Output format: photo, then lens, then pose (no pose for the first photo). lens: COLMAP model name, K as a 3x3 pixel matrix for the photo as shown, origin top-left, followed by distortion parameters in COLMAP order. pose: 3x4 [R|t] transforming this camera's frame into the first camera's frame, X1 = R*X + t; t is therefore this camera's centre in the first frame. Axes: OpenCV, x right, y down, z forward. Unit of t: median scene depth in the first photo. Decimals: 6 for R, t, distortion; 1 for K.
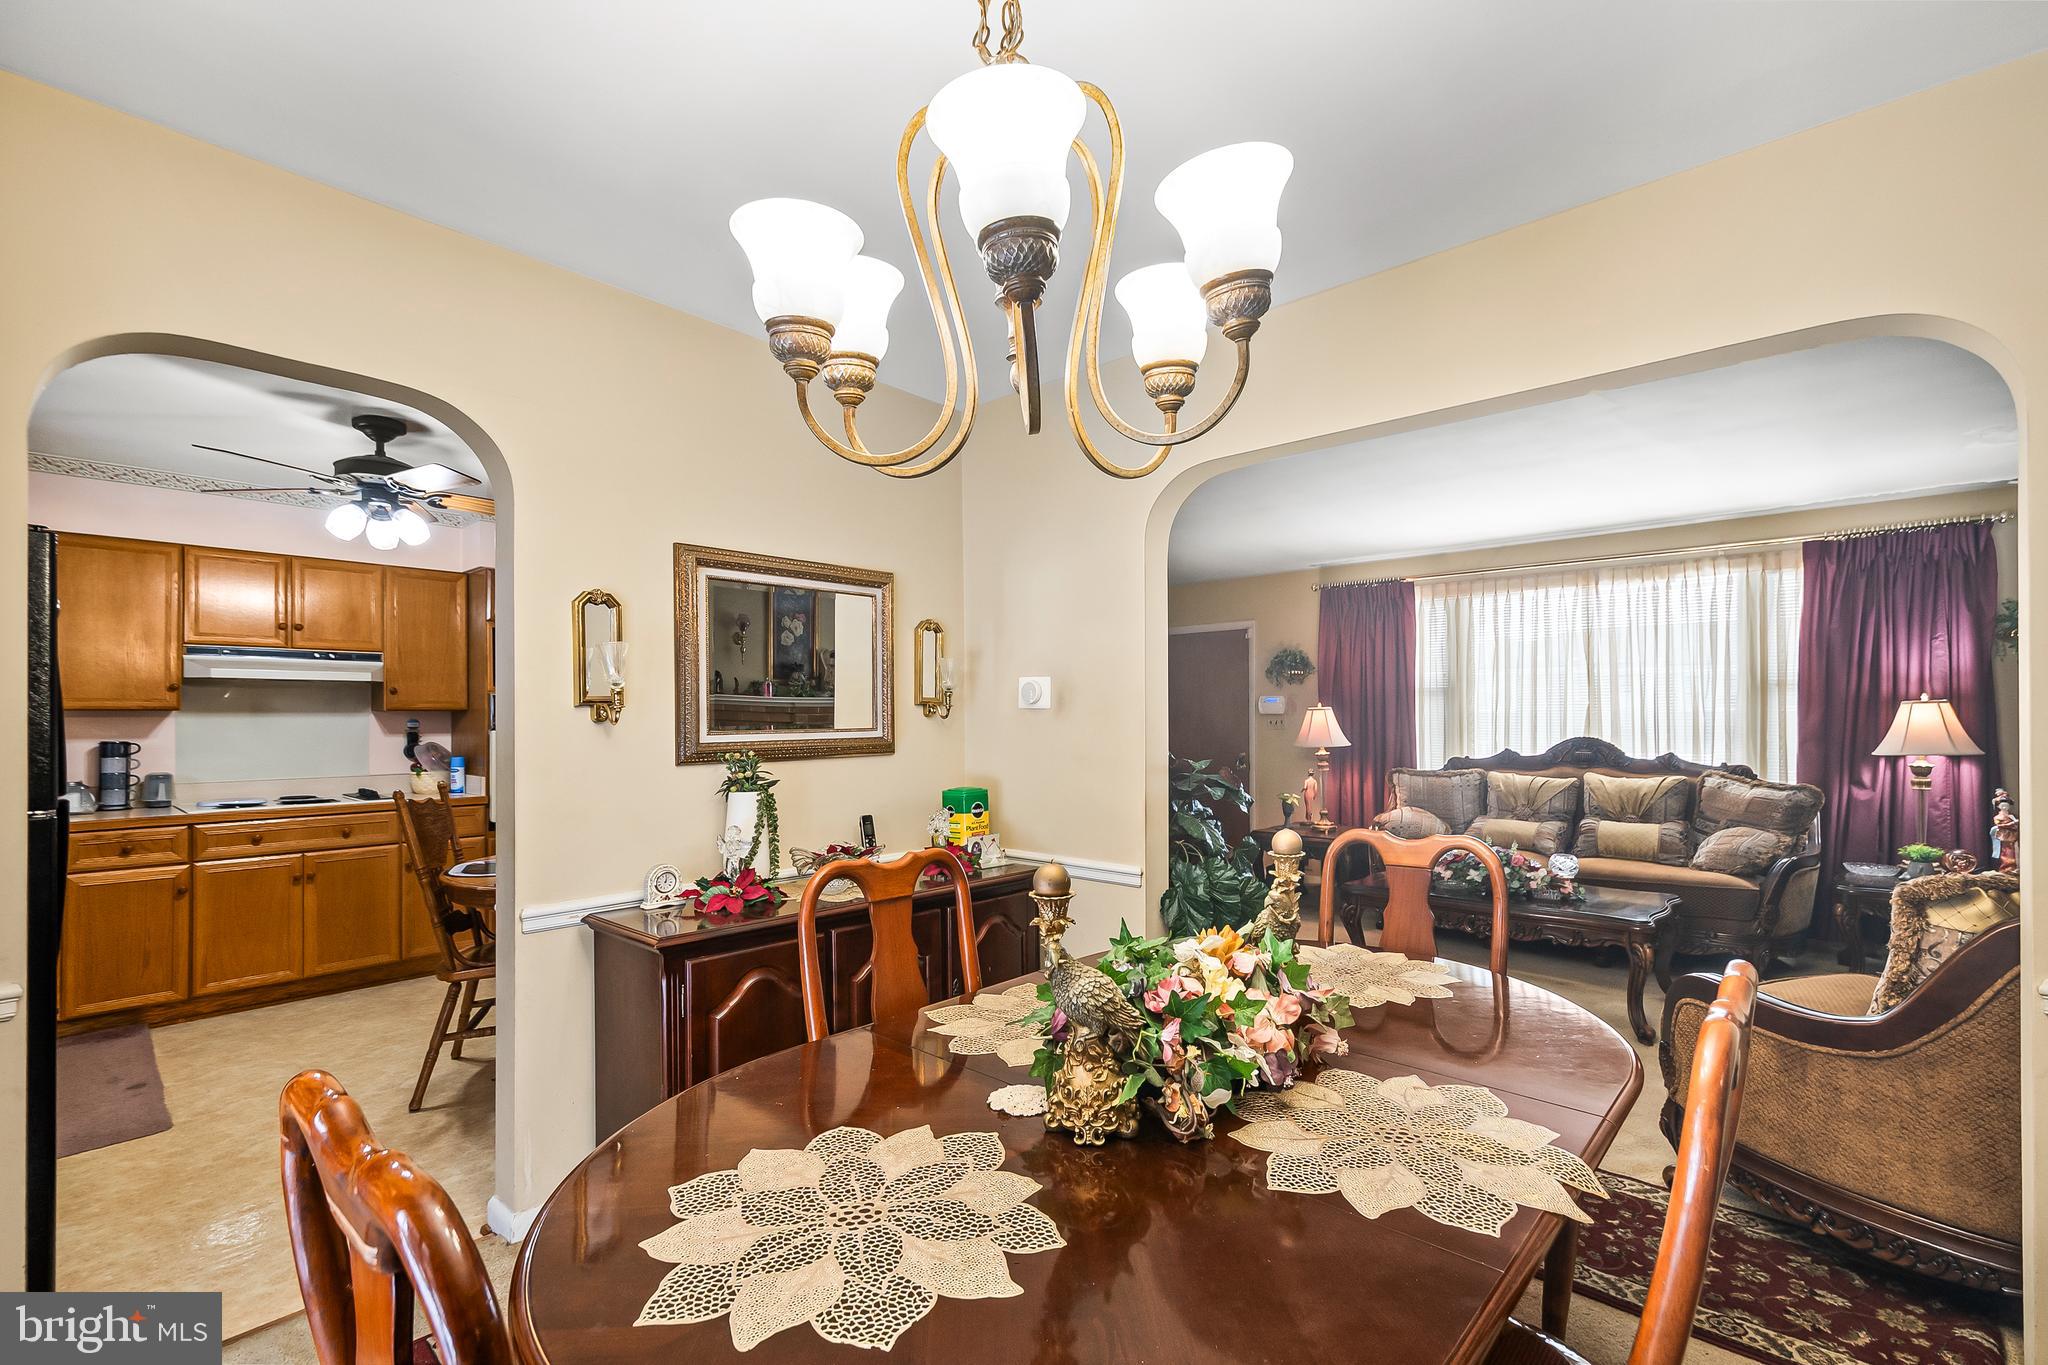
lens RADIAL K [[900.4, 0, 1038.6], [0, 900.4, 712.7], [0, 0, 1]] dist [0.003920, 0.000676]
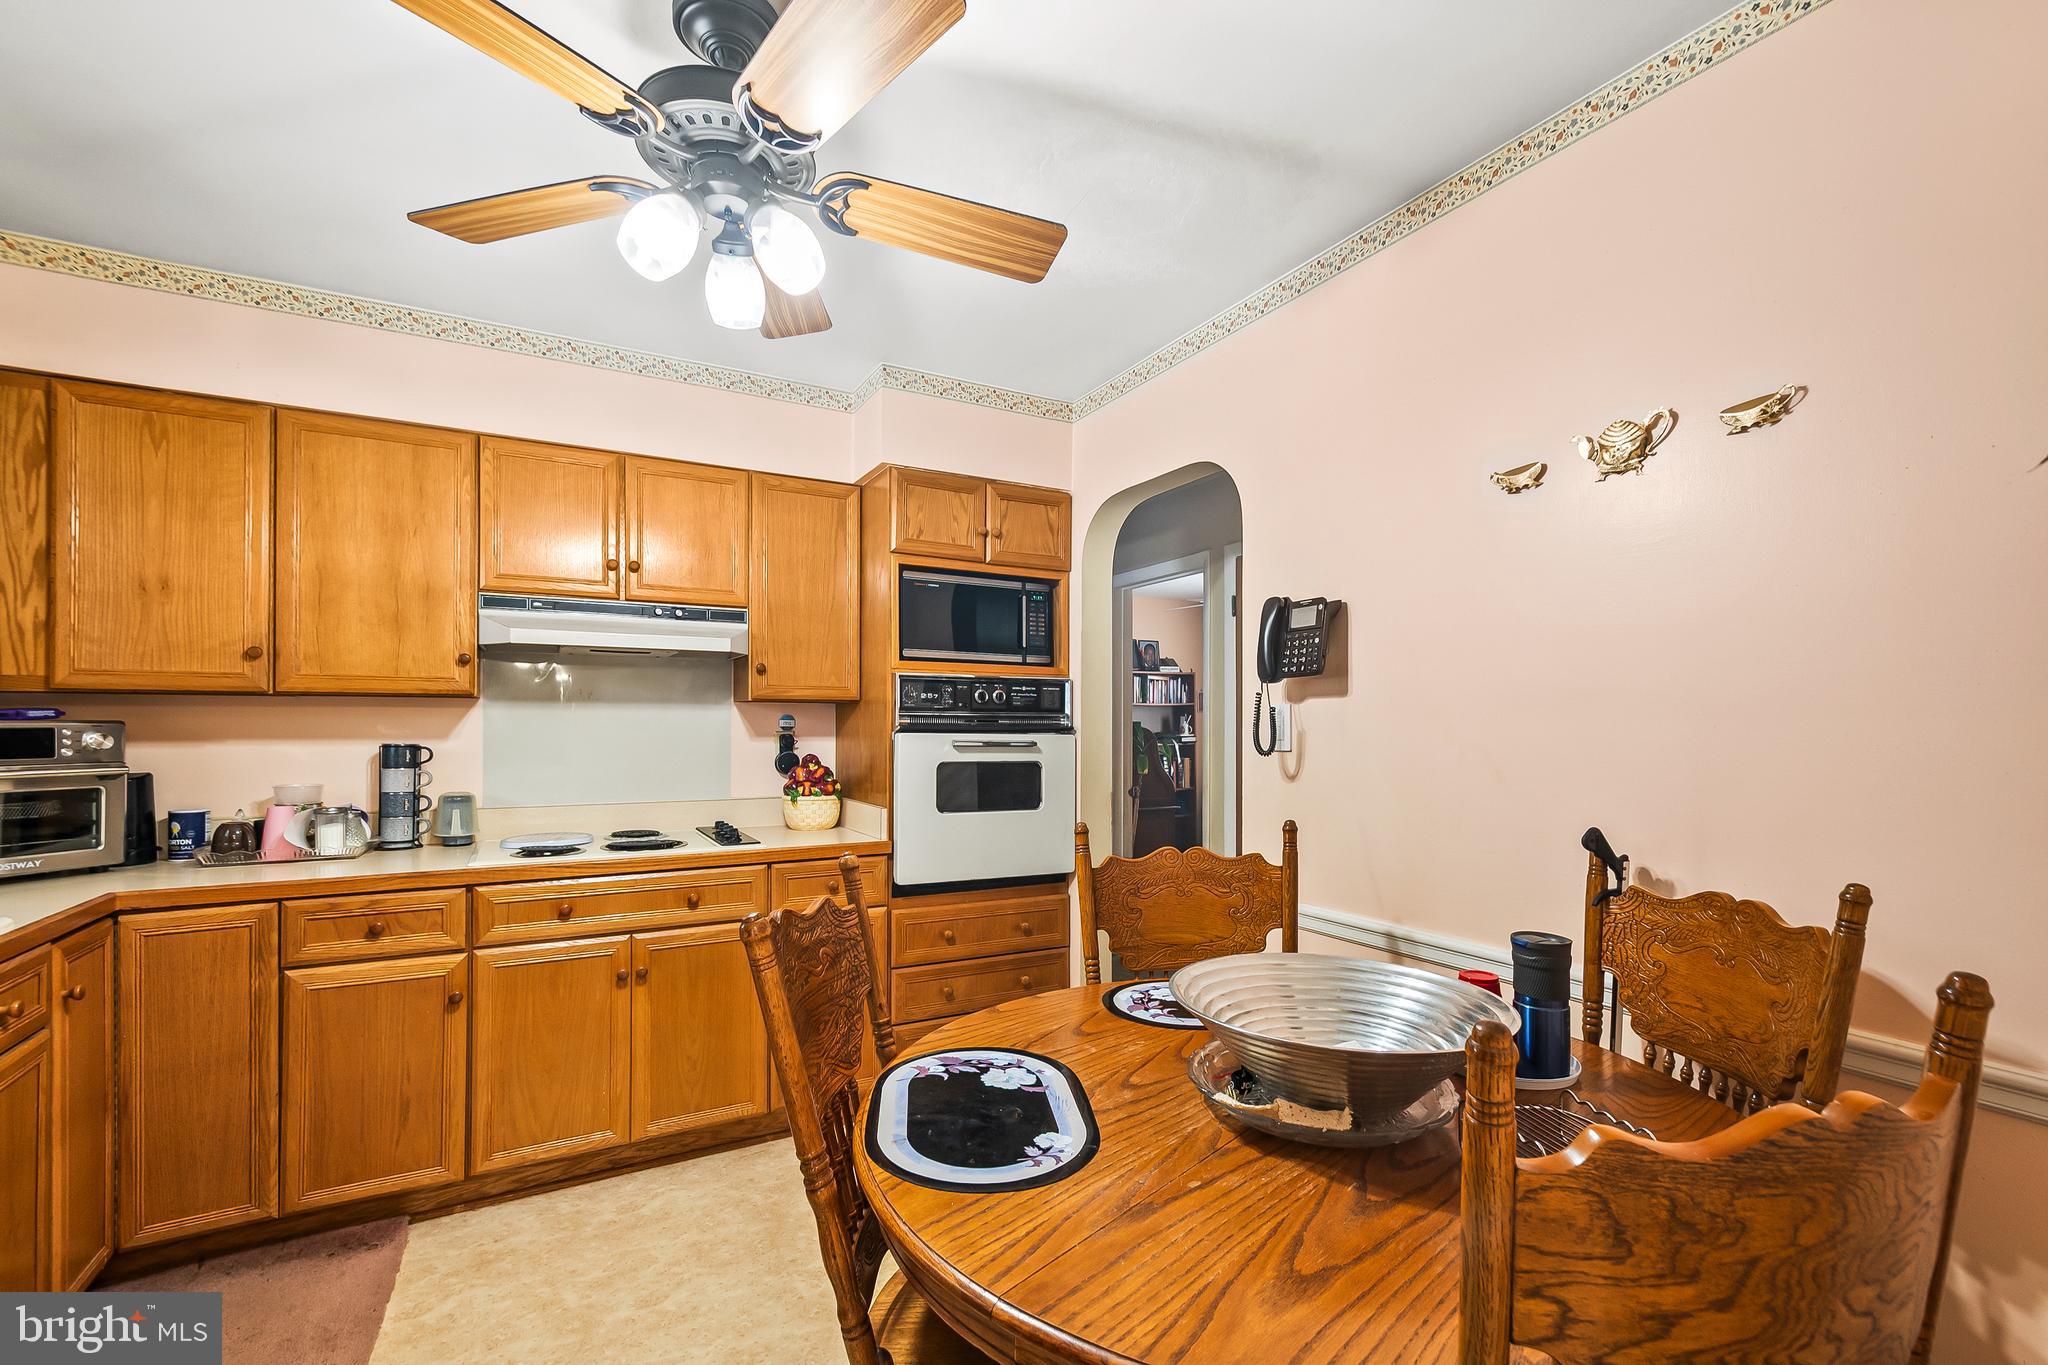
lens RADIAL K [[900.4, 0, 1049.9], [0, 900.4, 727.9], [0, 0, 1]] dist [0.003920, 0.000676]
pose [[0.948845, 0.009527, -0.315600, -0.363837], [-0.006431, 0.999920, 0.010849, 0.009891], [0.315678, -0.008264, 0.948830, 0.522296]]
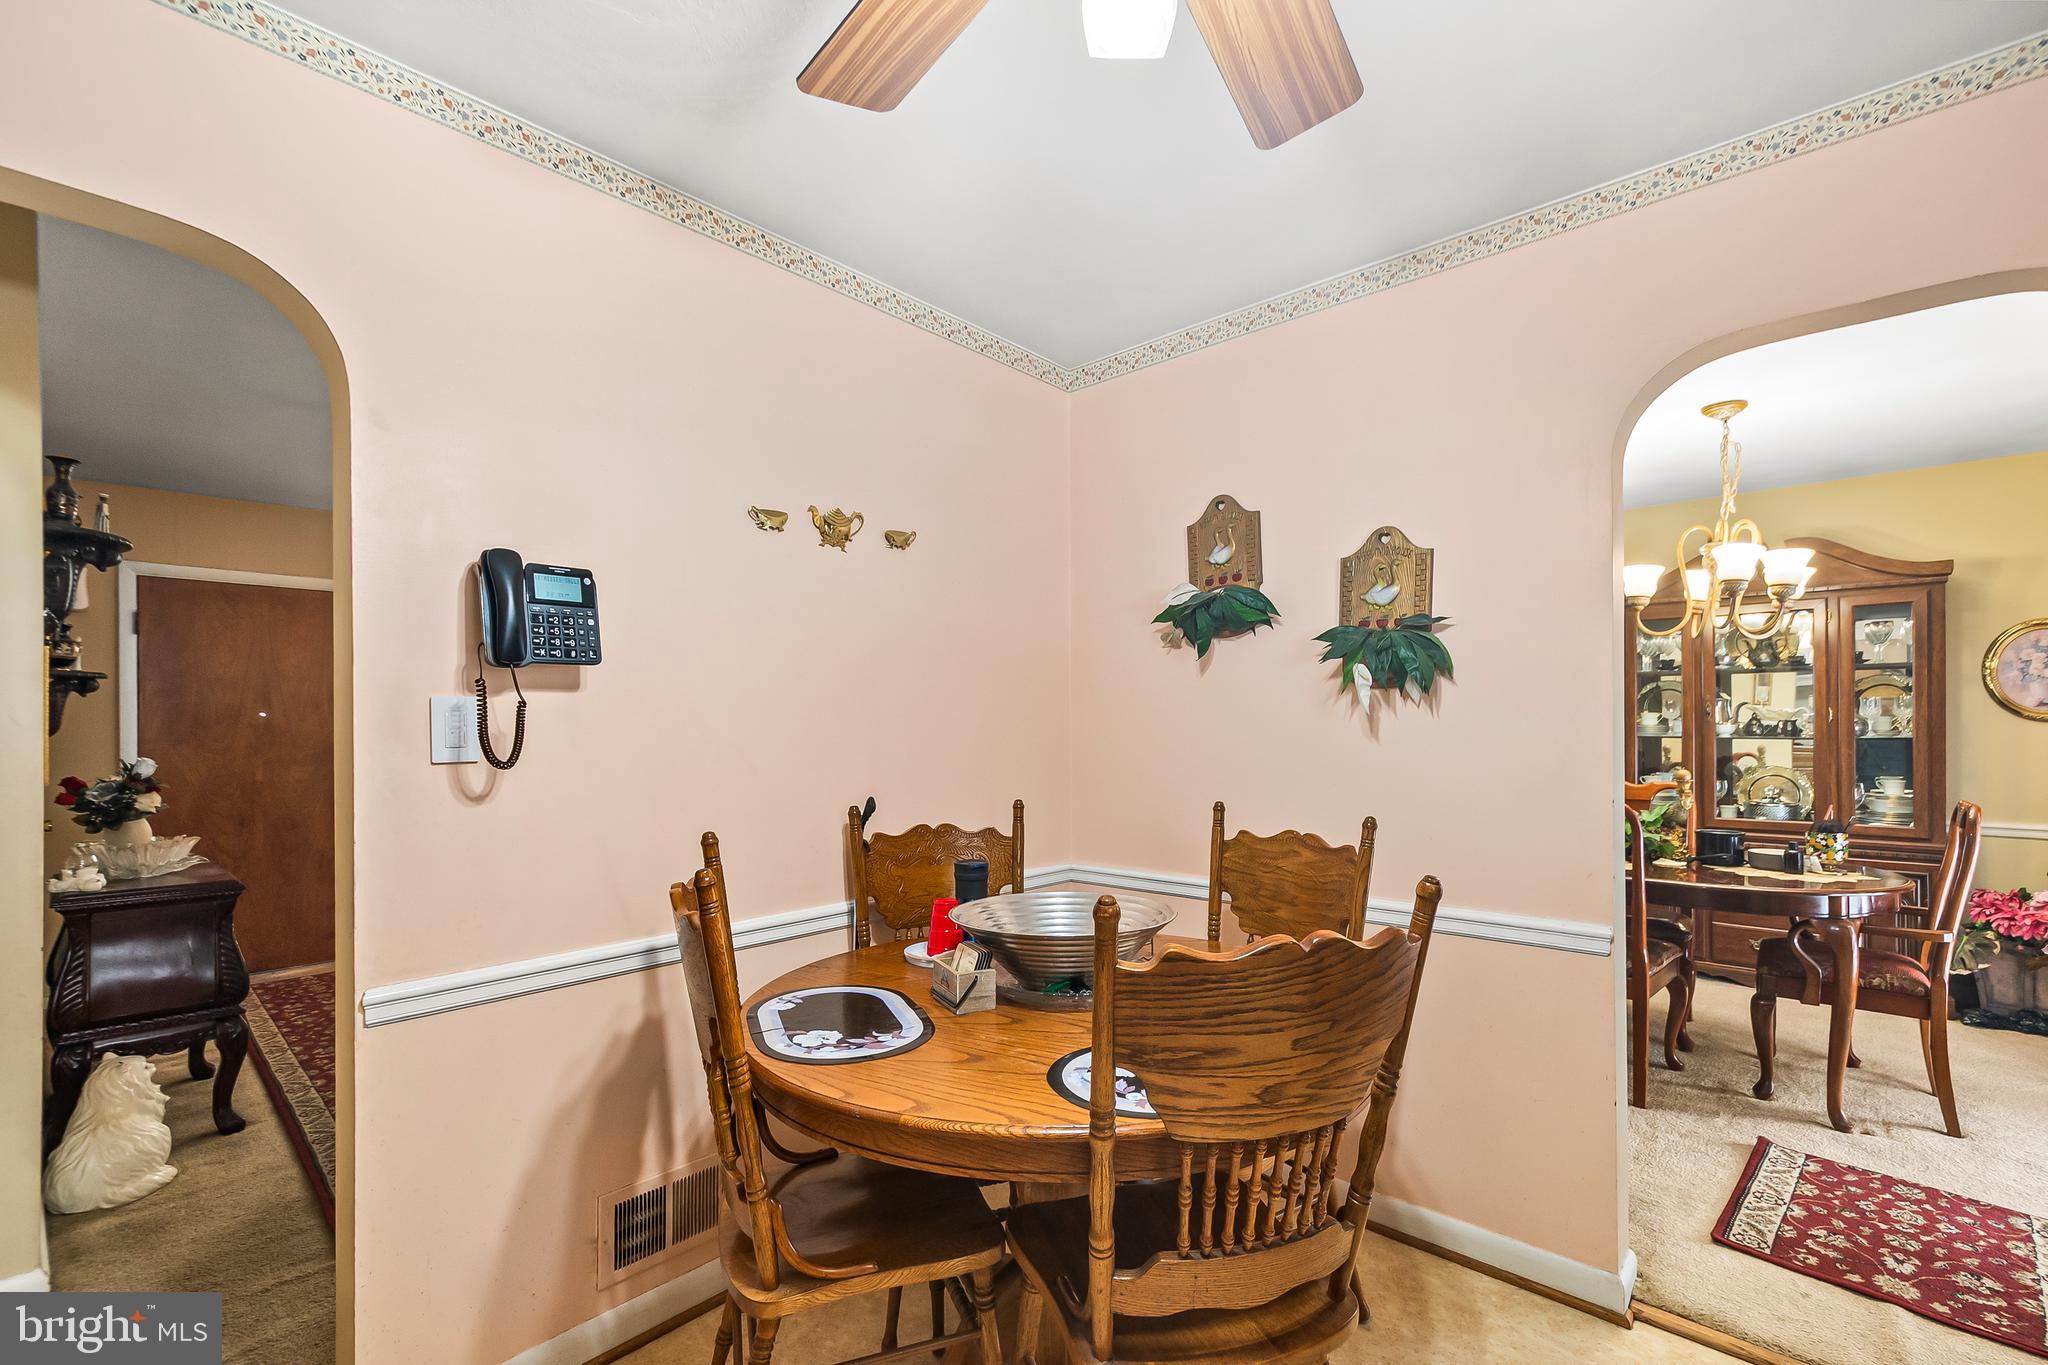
lens RADIAL K [[900.4, 0, 1072.7], [0, 900.4, 723.8], [0, 0, 1]] dist [0.003920, 0.000676]
pose [[-0.013165, 0.002443, 0.999910, -0.795664], [-0.007596, 0.999968, -0.002543, 0.011398], [-0.999884, -0.007629, -0.013146, 0.831566]]
